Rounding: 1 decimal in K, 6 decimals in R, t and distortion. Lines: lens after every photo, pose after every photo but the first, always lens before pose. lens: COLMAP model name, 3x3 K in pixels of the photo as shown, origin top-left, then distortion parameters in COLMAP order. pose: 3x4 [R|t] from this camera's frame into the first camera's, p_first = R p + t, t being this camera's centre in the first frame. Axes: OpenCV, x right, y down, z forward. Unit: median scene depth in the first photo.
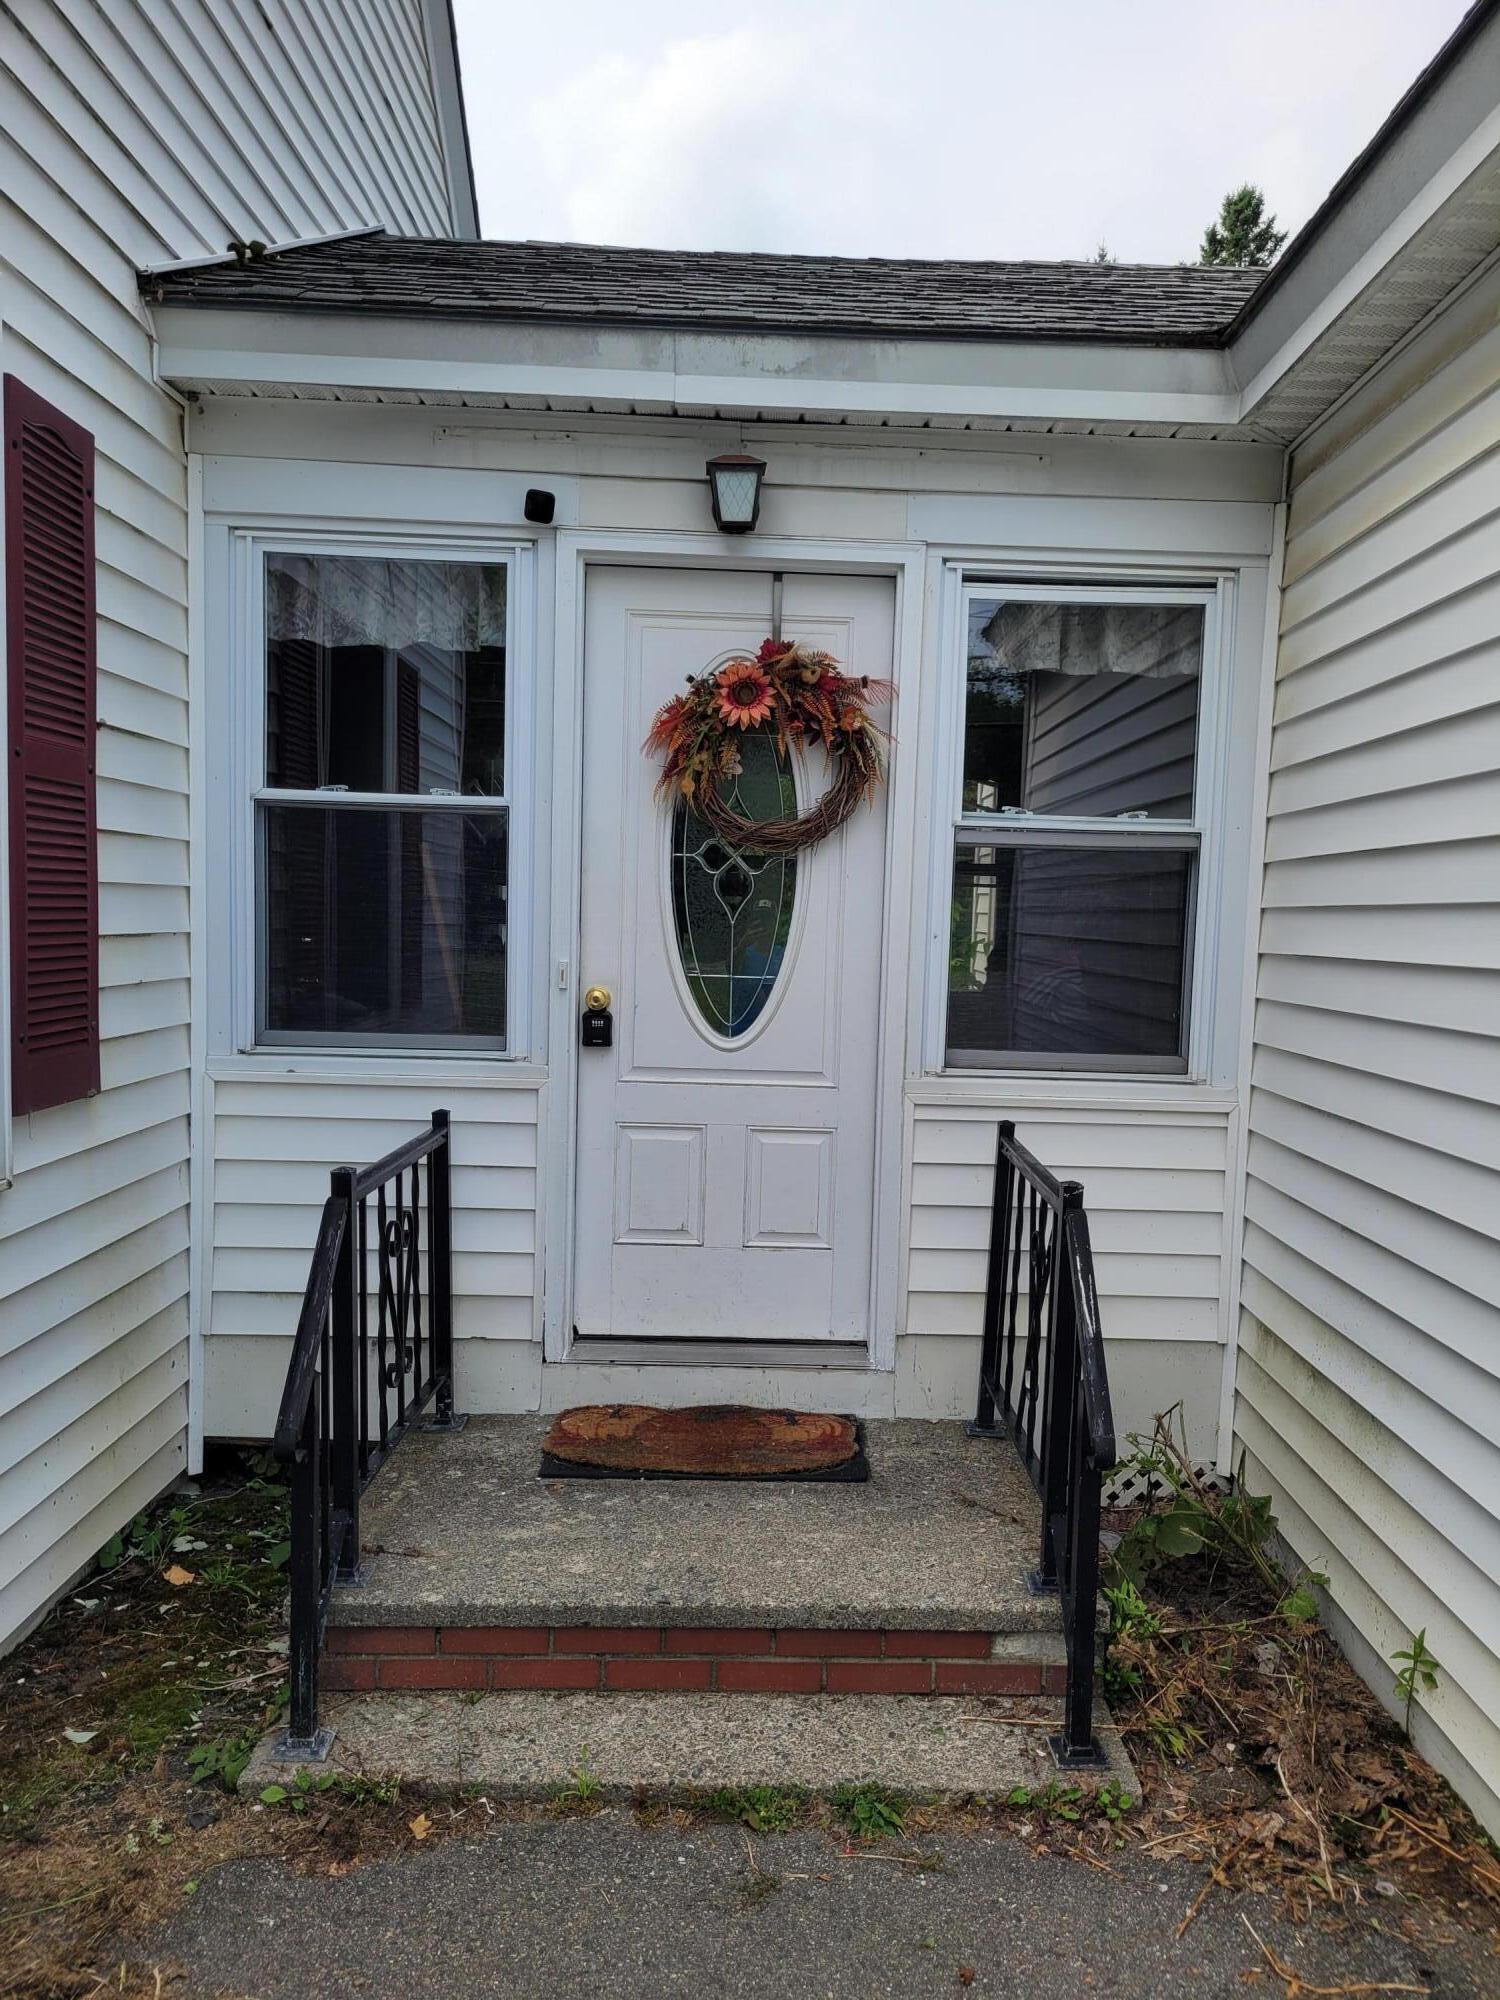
lens RADIAL K [[1490.2, 0, 755.8], [0, 1490.2, 1011.0], [0, 0, 1]] dist [0.002063, -0.002680]
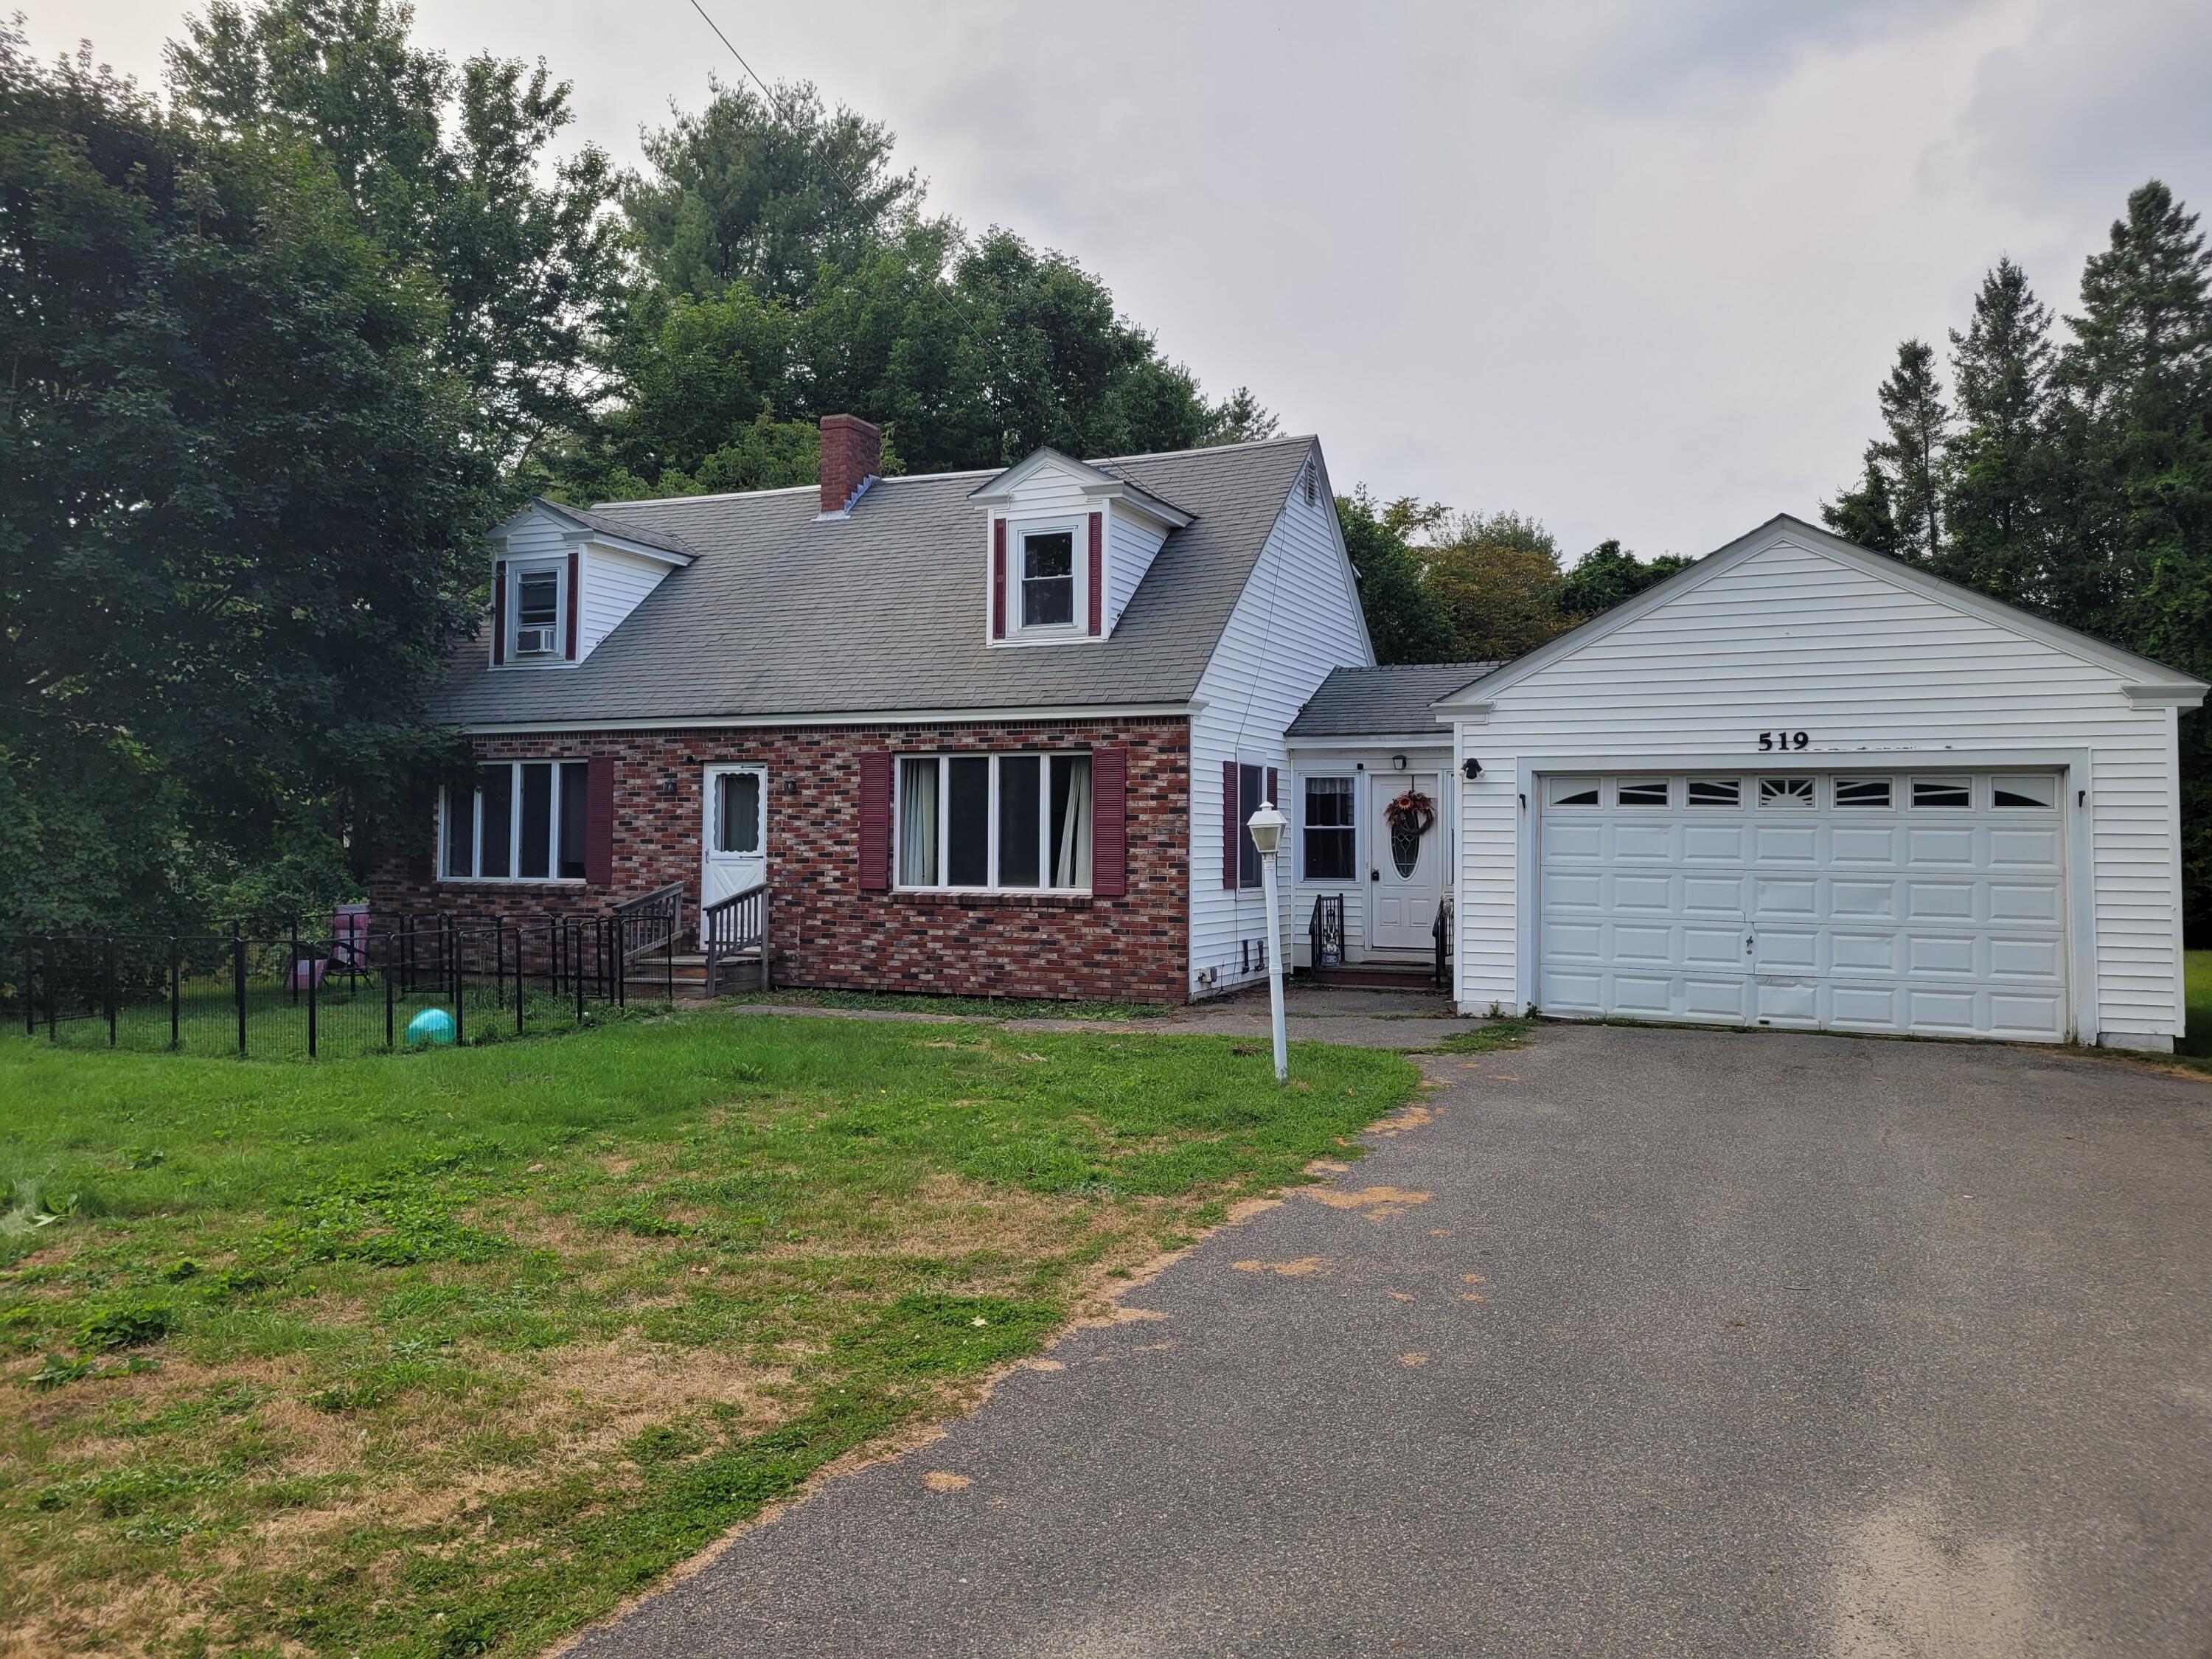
lens RADIAL K [[1648.2, 0, 1105.2], [0, 1648.2, 825.9], [0, 0, 1]] dist [0.002063, -0.002680]
pose [[0.909550, -0.022539, -0.414984, 1.254235], [-0.011817, 0.996722, -0.080035, 0.277429], [0.415427, 0.077699, 0.906302, -3.974263]]
